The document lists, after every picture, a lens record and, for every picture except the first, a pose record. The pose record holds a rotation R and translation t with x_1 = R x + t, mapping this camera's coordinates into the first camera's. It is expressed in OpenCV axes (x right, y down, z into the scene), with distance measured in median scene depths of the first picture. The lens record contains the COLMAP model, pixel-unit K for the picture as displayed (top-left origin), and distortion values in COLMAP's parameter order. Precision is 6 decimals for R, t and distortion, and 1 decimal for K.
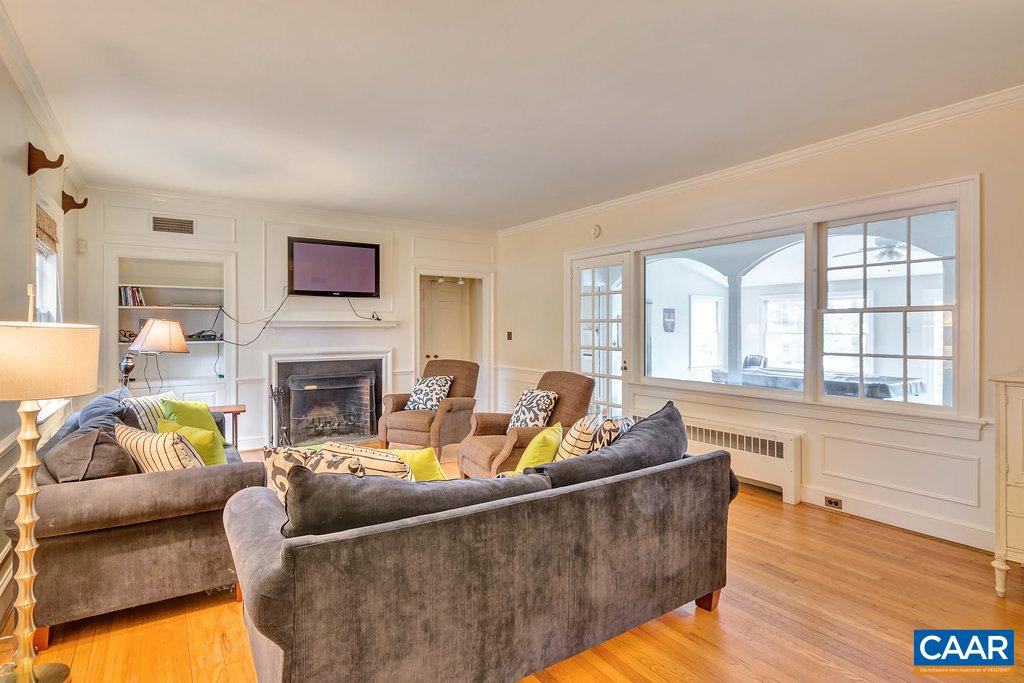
lens RADIAL K [[531.7, 0, 510.5], [0, 531.7, 333.8], [0, 0, 1]] dist [-0.001895, -0.000233]
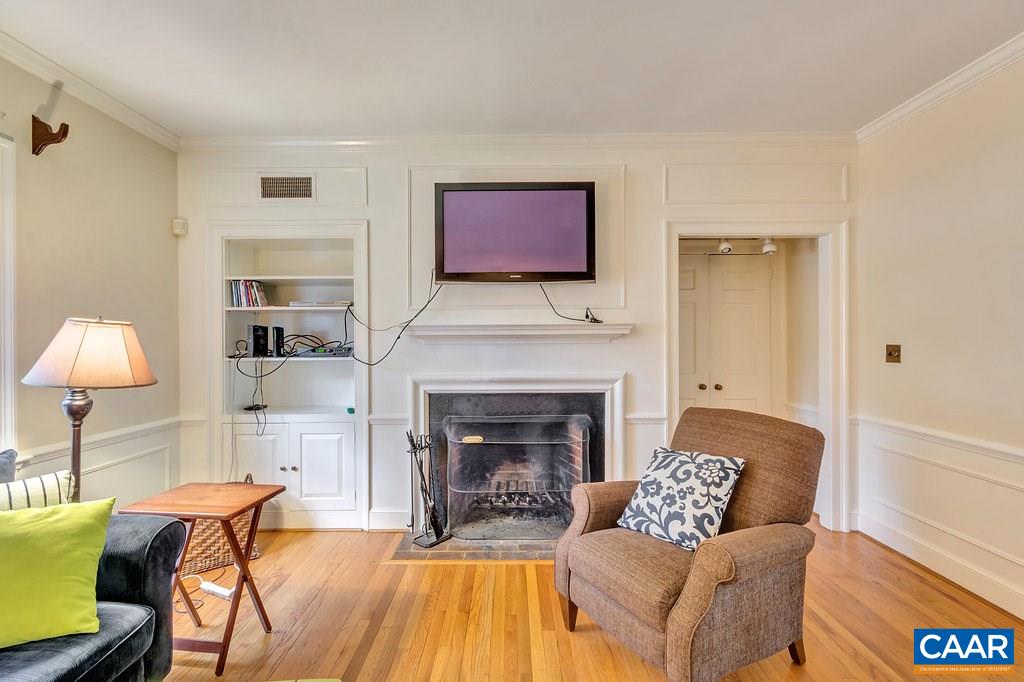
lens RADIAL K [[464.4, 0, 508.4], [0, 464.4, 337.9], [0, 0, 1]] dist [0.004181, 0.000462]
pose [[0.822243, -0.002749, -0.569131, -0.055344], [-0.004426, 0.999927, -0.011225, -0.004538], [0.569120, 0.011749, 0.822171, 0.615674]]
